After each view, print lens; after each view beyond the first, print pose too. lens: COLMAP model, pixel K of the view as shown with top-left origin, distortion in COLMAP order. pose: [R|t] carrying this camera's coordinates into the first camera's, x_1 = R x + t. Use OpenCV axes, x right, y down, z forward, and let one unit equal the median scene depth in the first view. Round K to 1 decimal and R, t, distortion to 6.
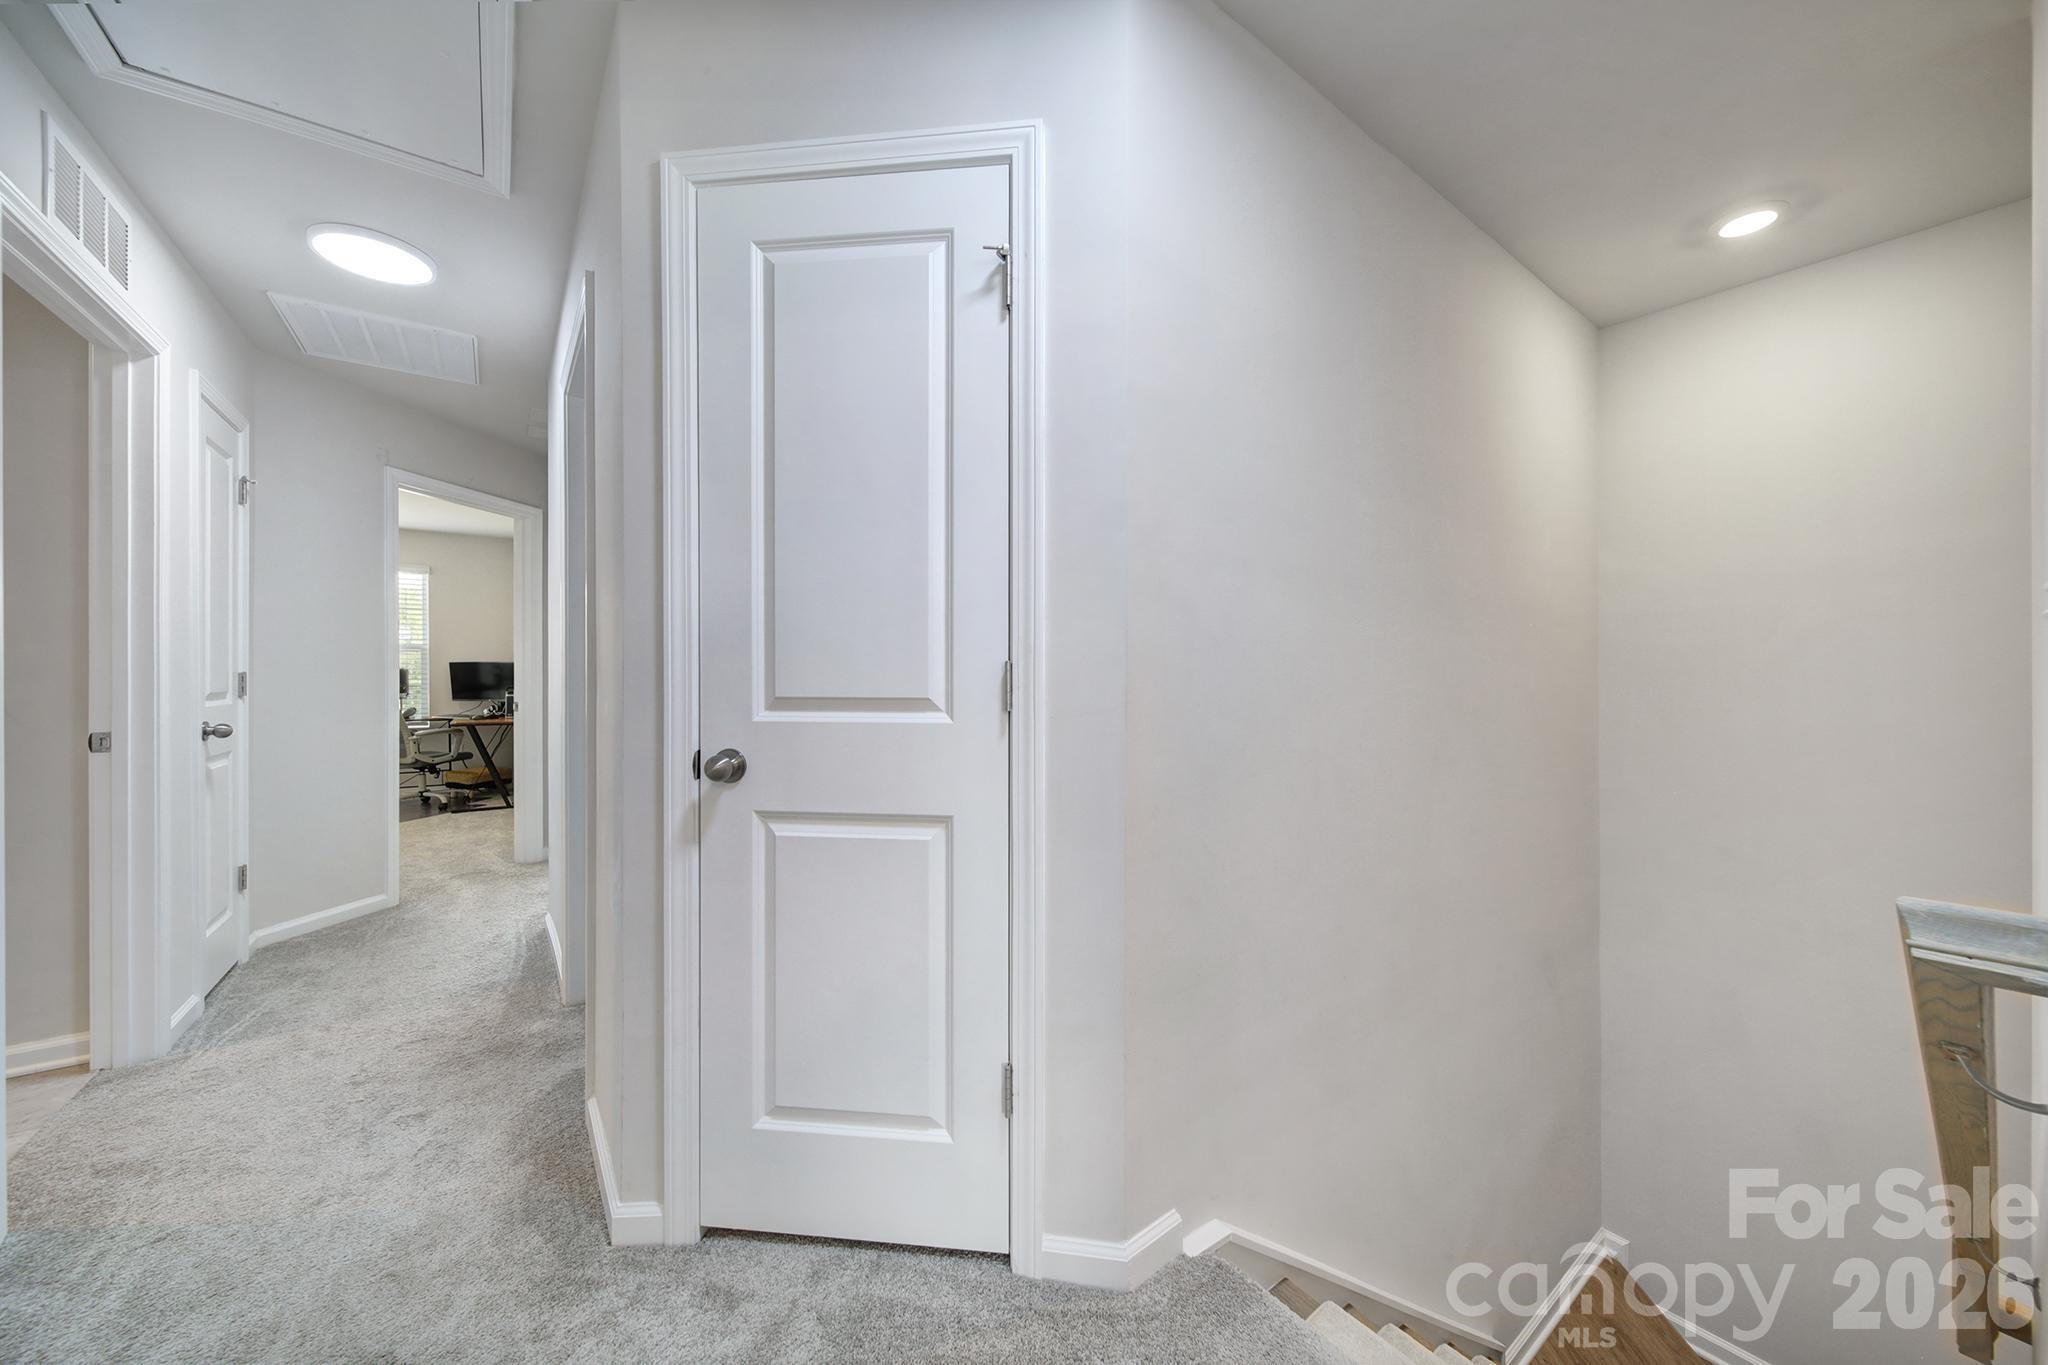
lens RADIAL K [[721.5, 0, 1023.9], [0, 721.5, 676.2], [0, 0, 1]] dist [-0.005268, -0.000488]
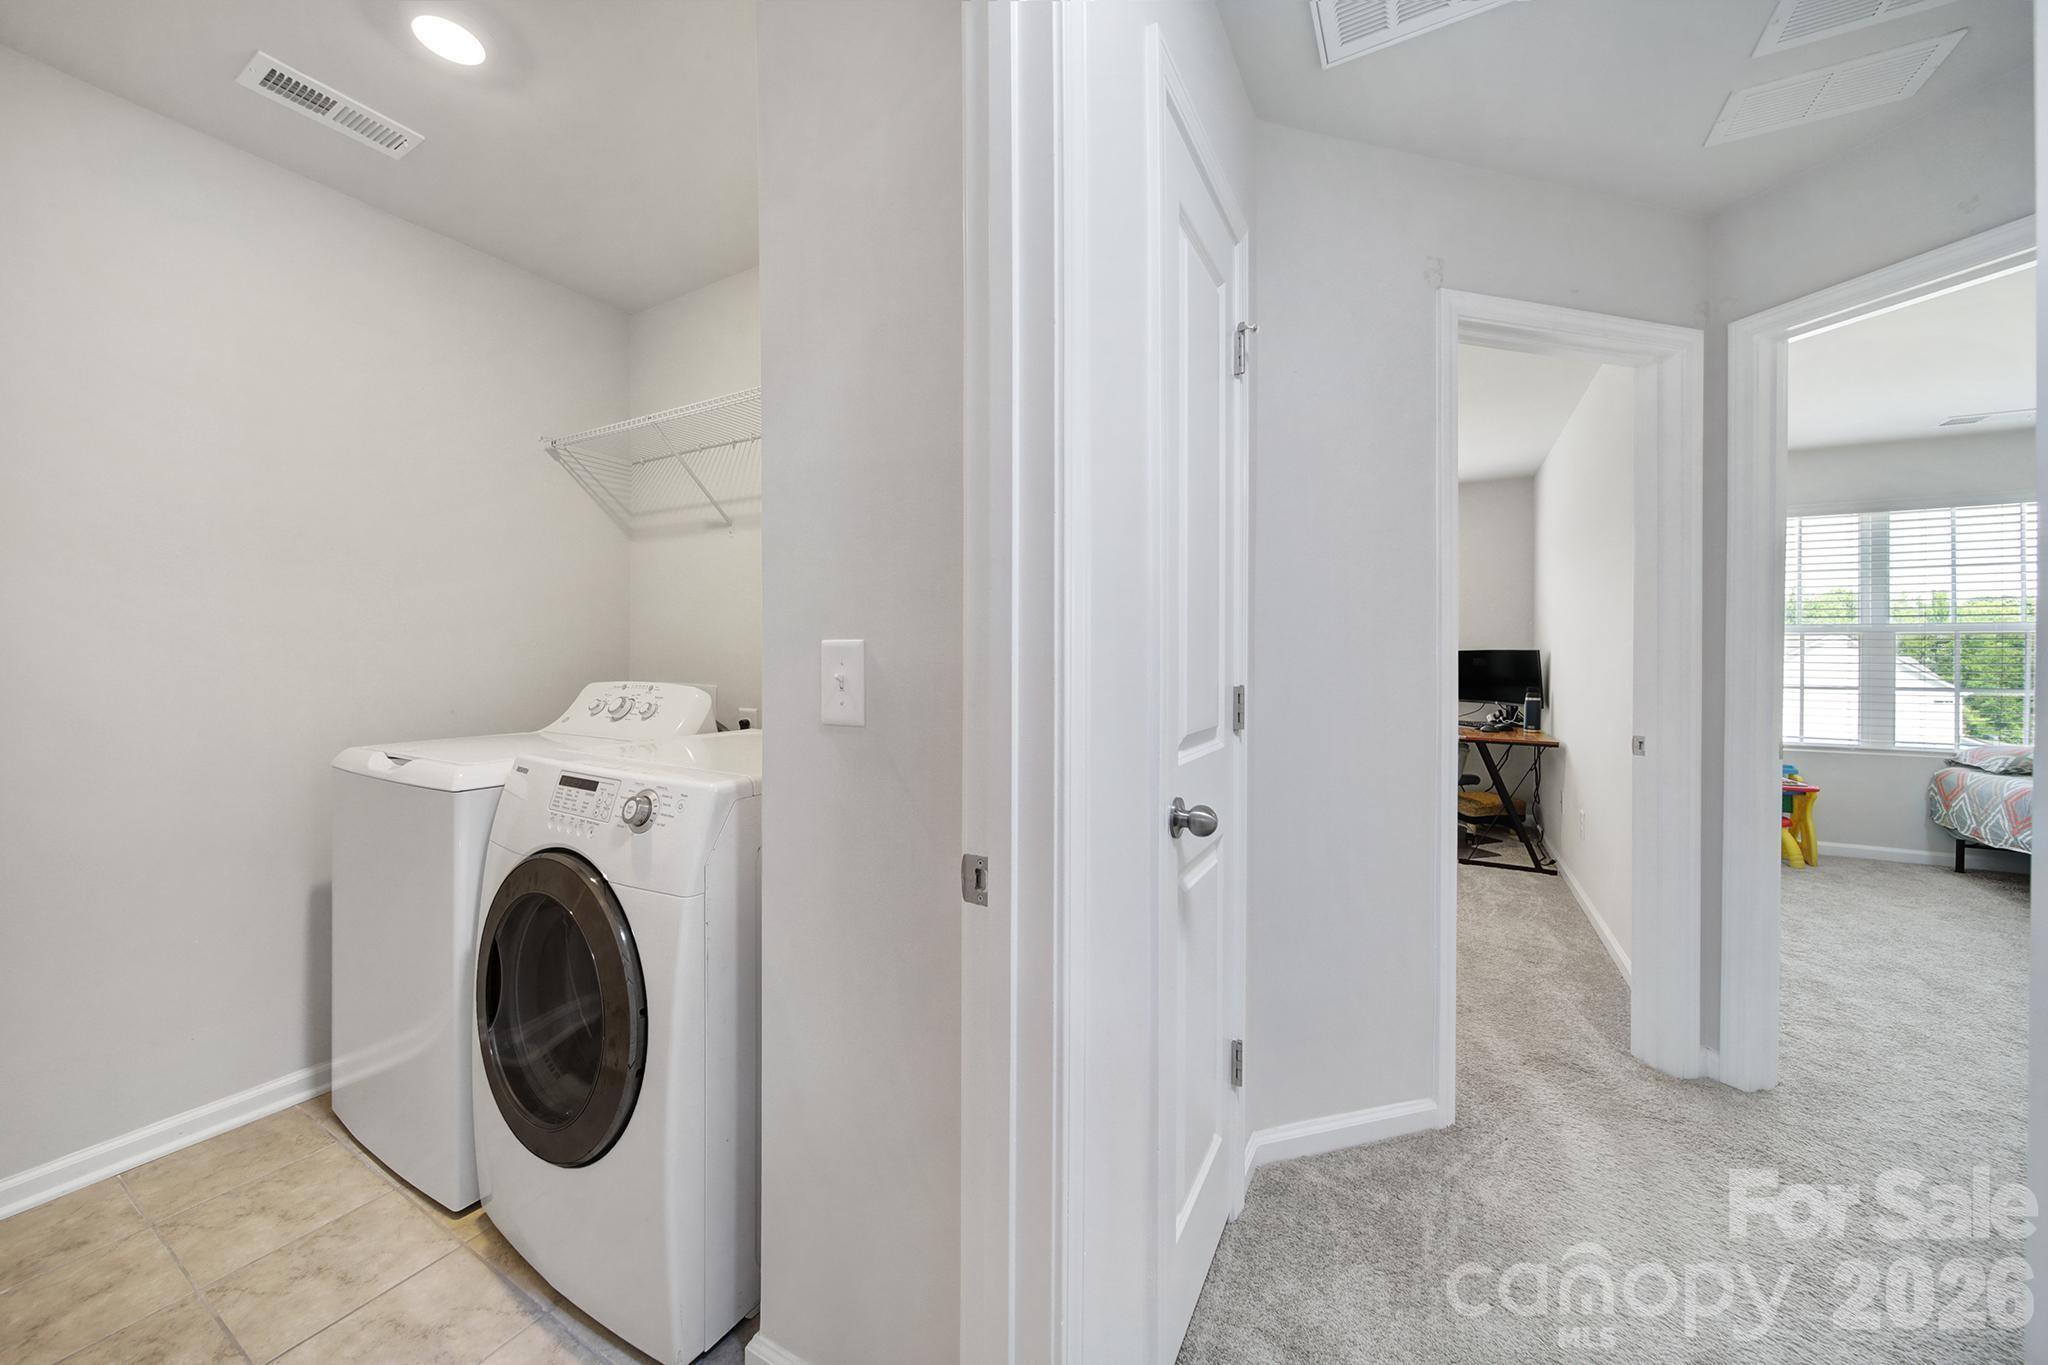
lens RADIAL K [[721.5, 0, 1021.3], [0, 721.5, 661.0], [0, 0, 1]] dist [-0.005268, -0.000488]
pose [[0.408787, 0.005103, -0.912615, -0.661374], [-0.002602, 0.999987, 0.004426, -0.027022], [0.912626, 0.000565, 0.408795, 0.627682]]
